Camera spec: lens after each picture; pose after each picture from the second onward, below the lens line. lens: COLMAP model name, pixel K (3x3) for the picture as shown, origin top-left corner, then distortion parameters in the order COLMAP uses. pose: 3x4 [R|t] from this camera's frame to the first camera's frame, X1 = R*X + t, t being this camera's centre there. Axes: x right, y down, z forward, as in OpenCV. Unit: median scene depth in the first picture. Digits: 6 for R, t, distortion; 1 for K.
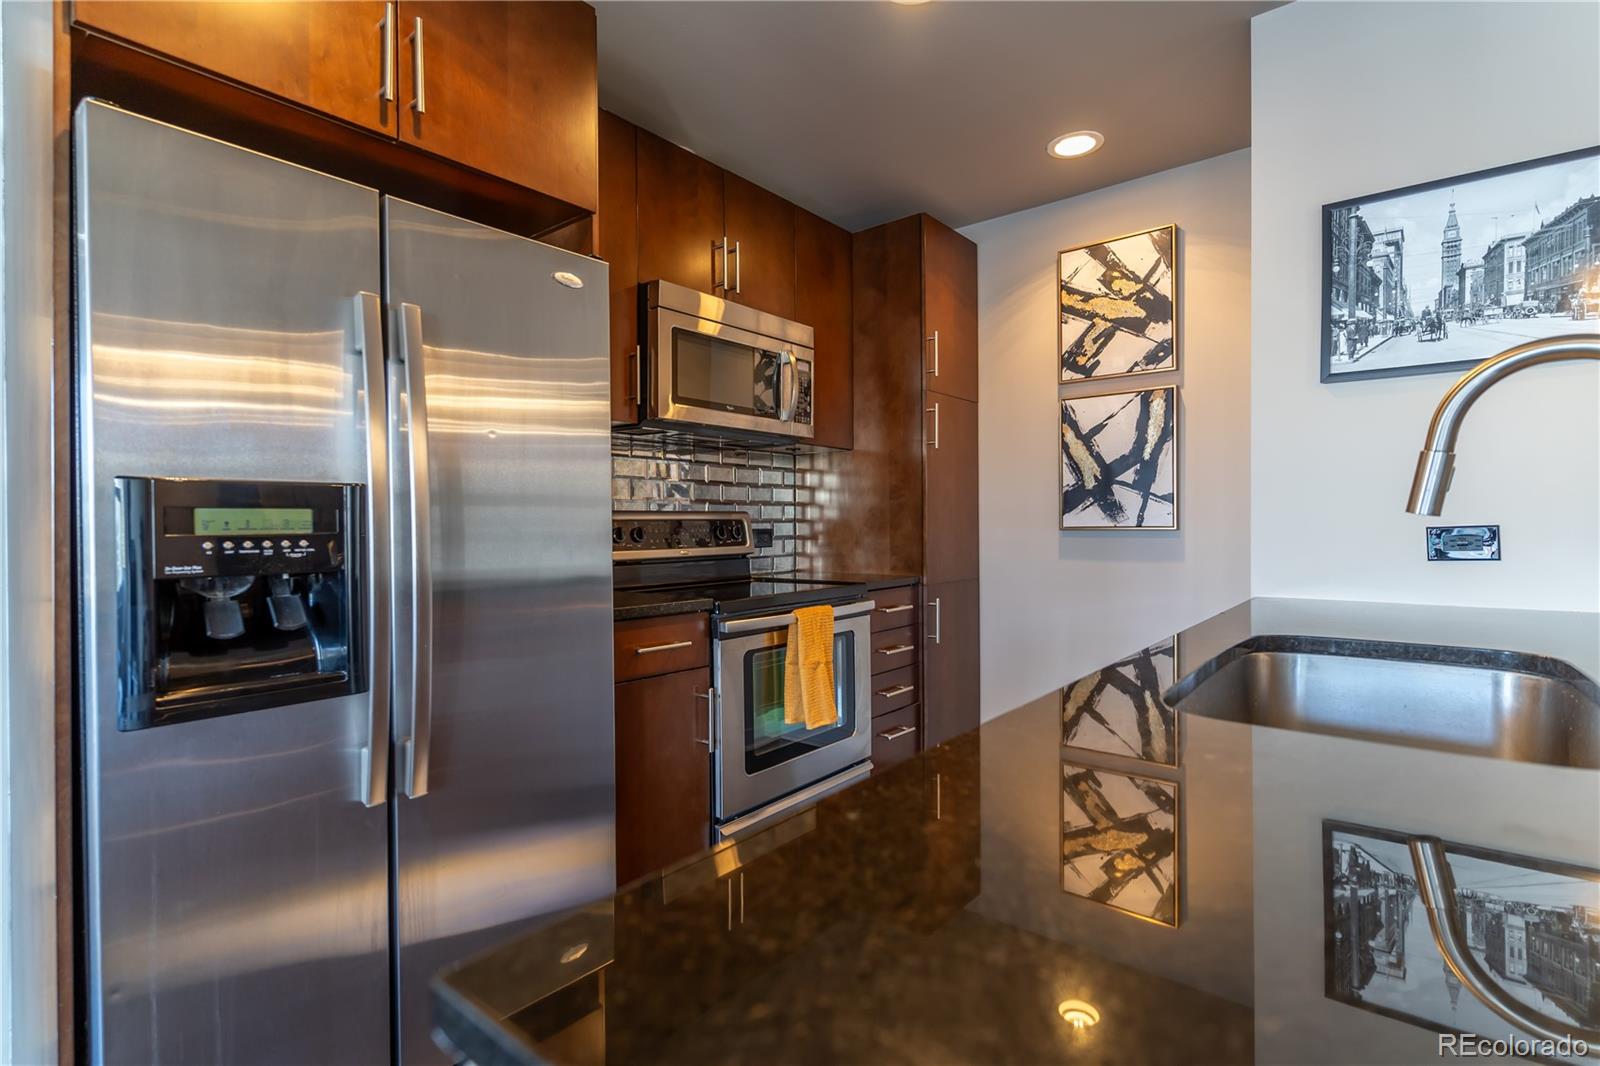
lens RADIAL K [[764.7, 0, 789.8], [0, 764.7, 531.3], [0, 0, 1]] dist [0.001356, 0.000830]
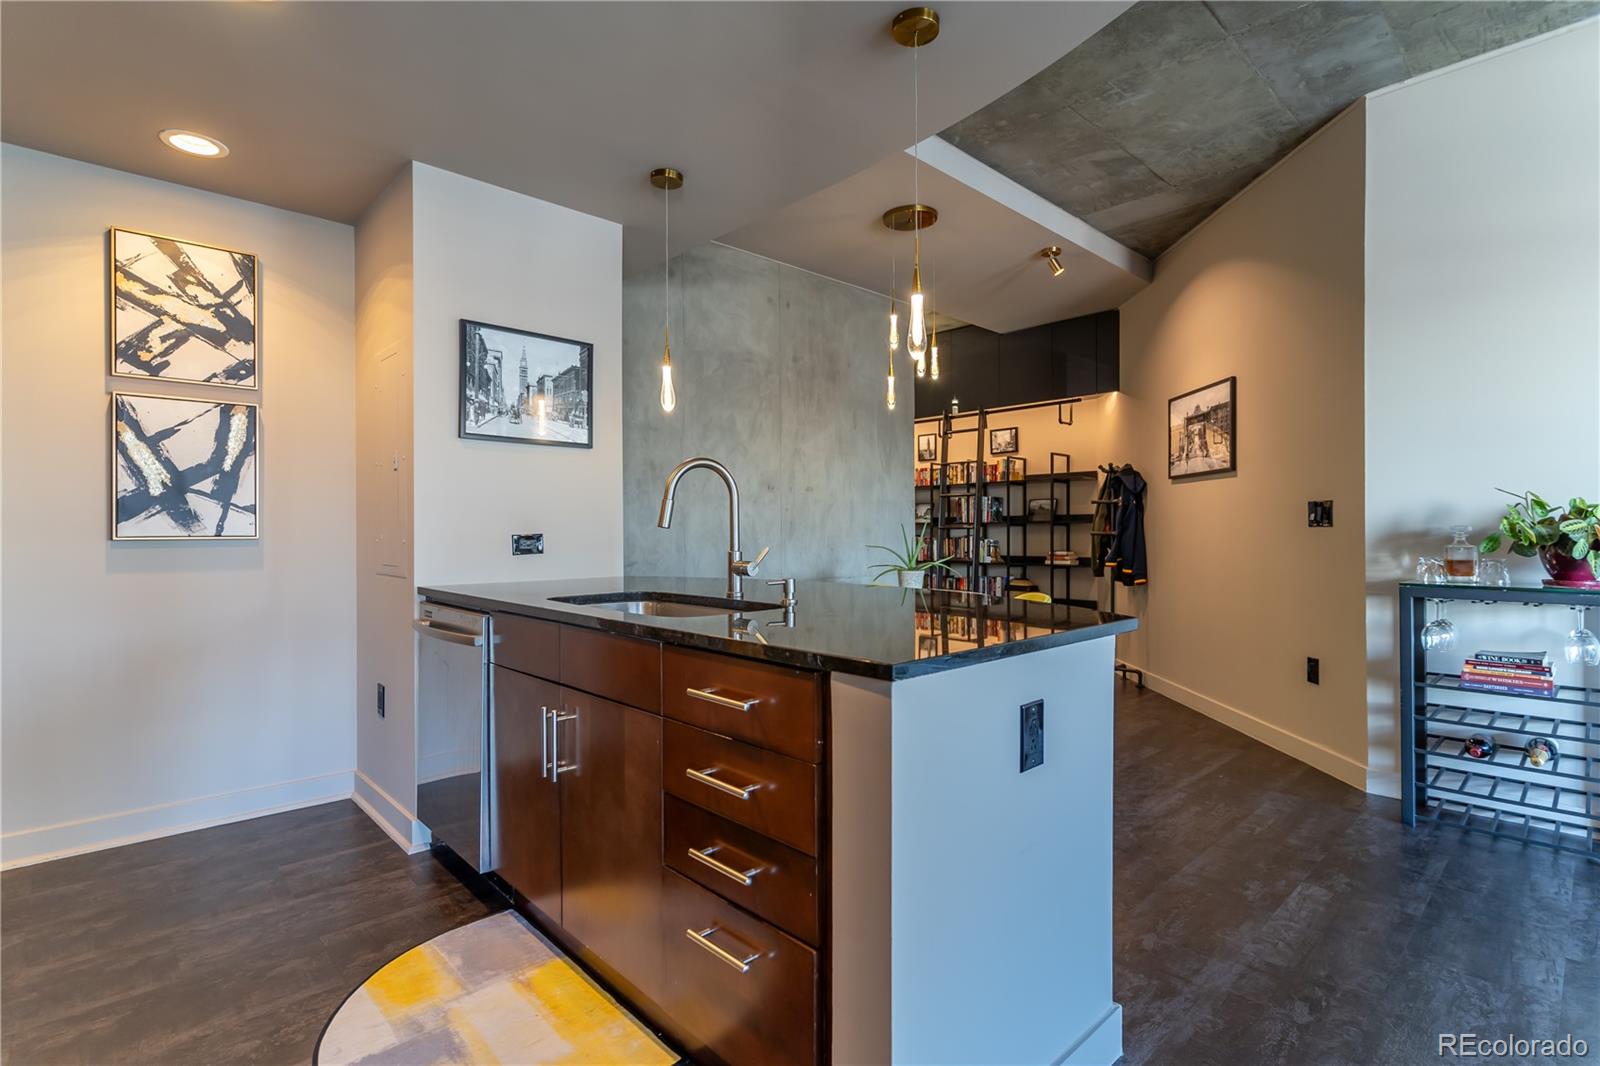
lens RADIAL K [[764.7, 0, 789.8], [0, 764.7, 531.3], [0, 0, 1]] dist [0.001356, 0.000830]
pose [[0.128598, 0.004073, 0.991688, -0.453766], [0.011190, 0.999922, -0.005558, 0.001657], [-0.991634, 0.011811, 0.128542, 0.118777]]
